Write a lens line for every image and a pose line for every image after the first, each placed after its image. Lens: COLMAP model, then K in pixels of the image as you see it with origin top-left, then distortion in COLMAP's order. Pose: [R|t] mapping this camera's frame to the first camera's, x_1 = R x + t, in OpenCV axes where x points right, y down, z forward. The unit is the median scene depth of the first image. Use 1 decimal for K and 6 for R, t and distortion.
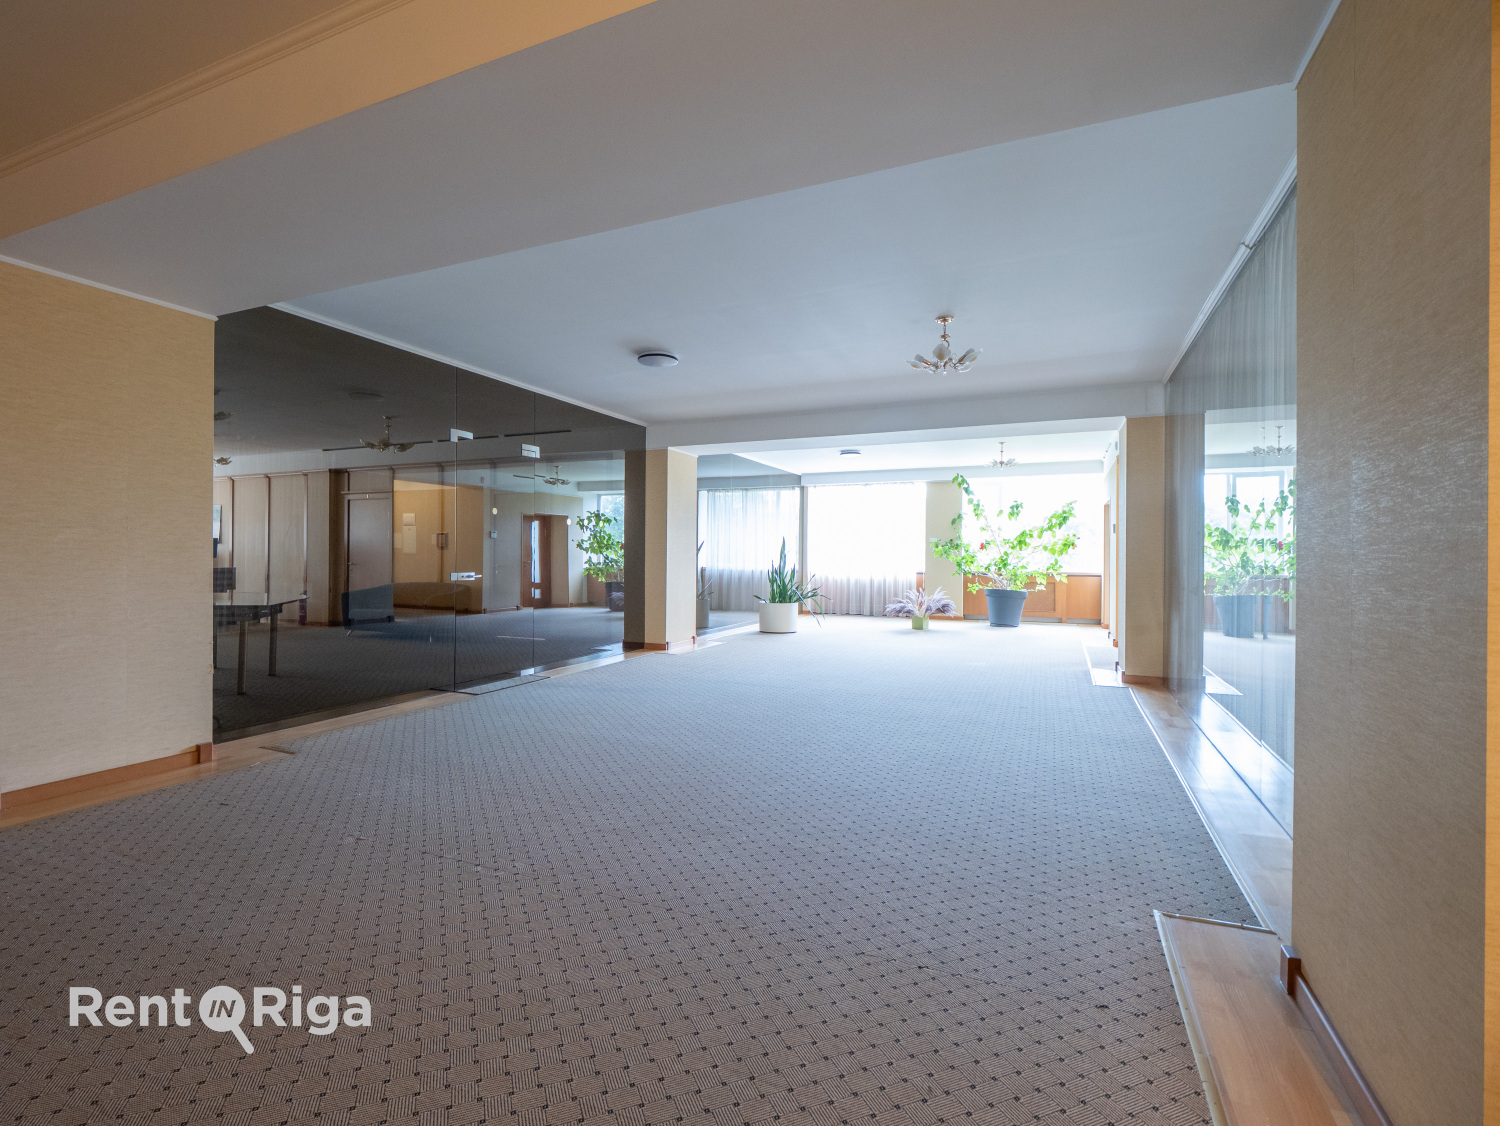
lens RADIAL K [[698.8, 0, 750.0], [0, 698.8, 563.0], [0, 0, 1]] dist [-0.034514, -0.000213]
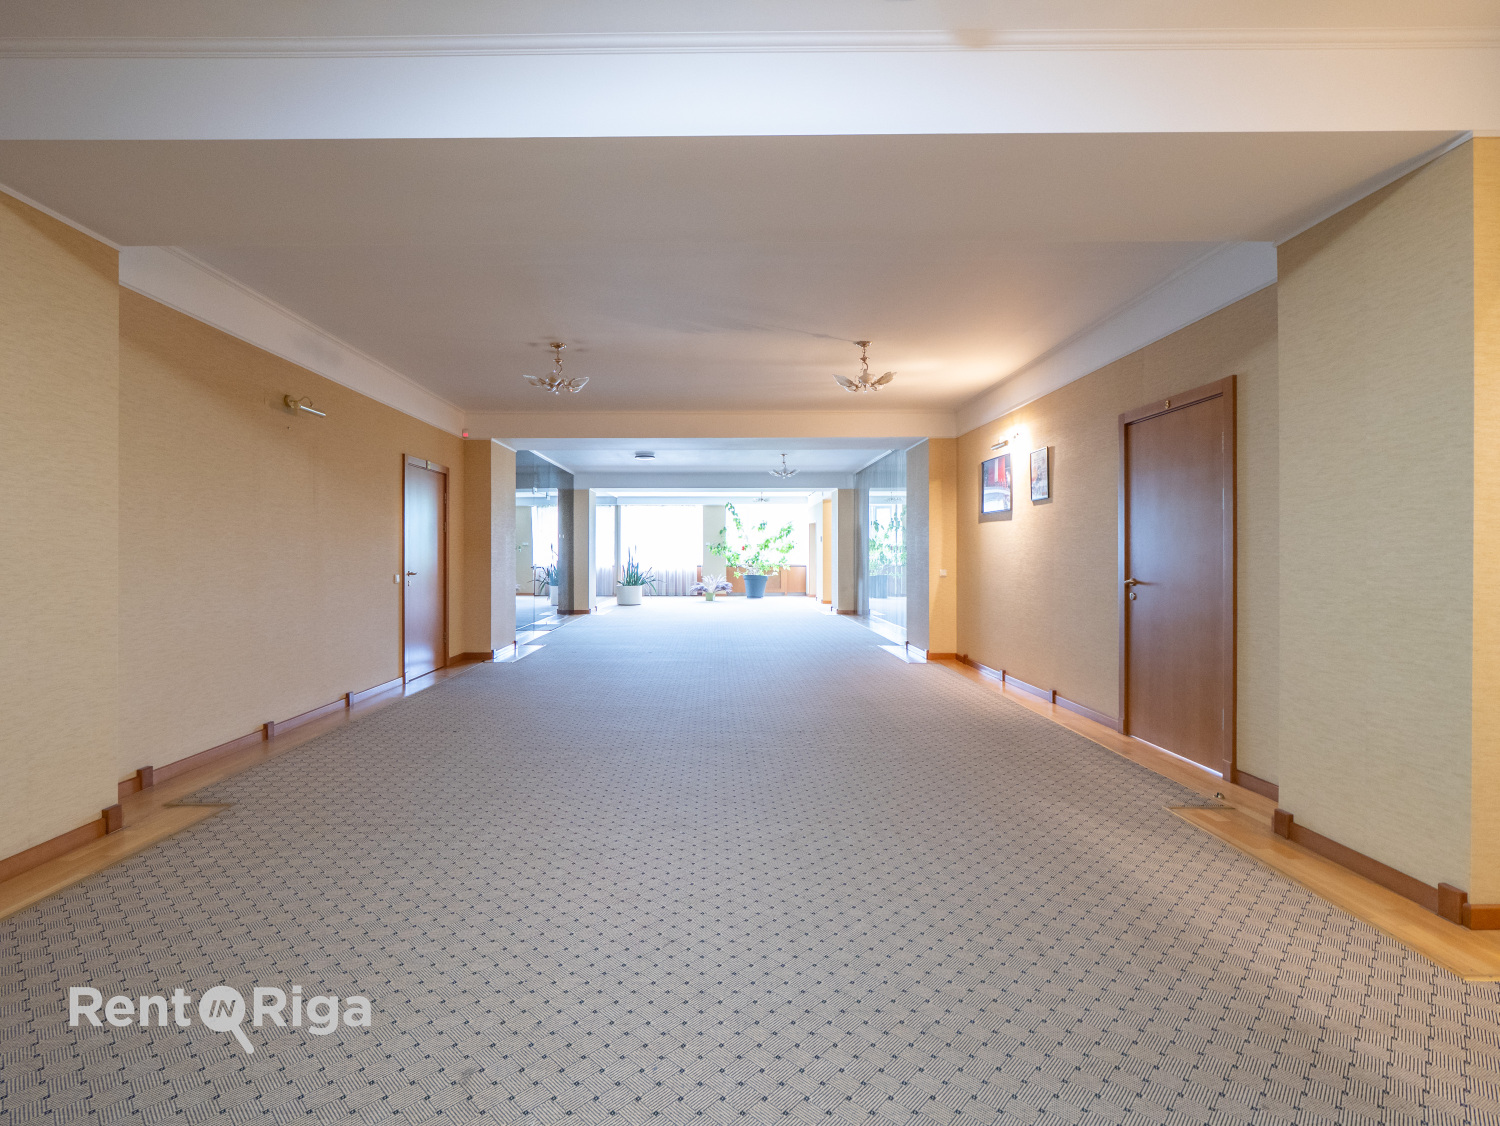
lens RADIAL K [[732.2, 0, 746.1], [0, 732.2, 539.9], [0, 0, 1]] dist [-0.017909, -0.000069]
pose [[0.895410, 0.002660, 0.445235, -0.414597], [0.010089, 0.999604, -0.026261, 0.001047], [-0.445129, 0.028006, 0.895028, -0.514289]]
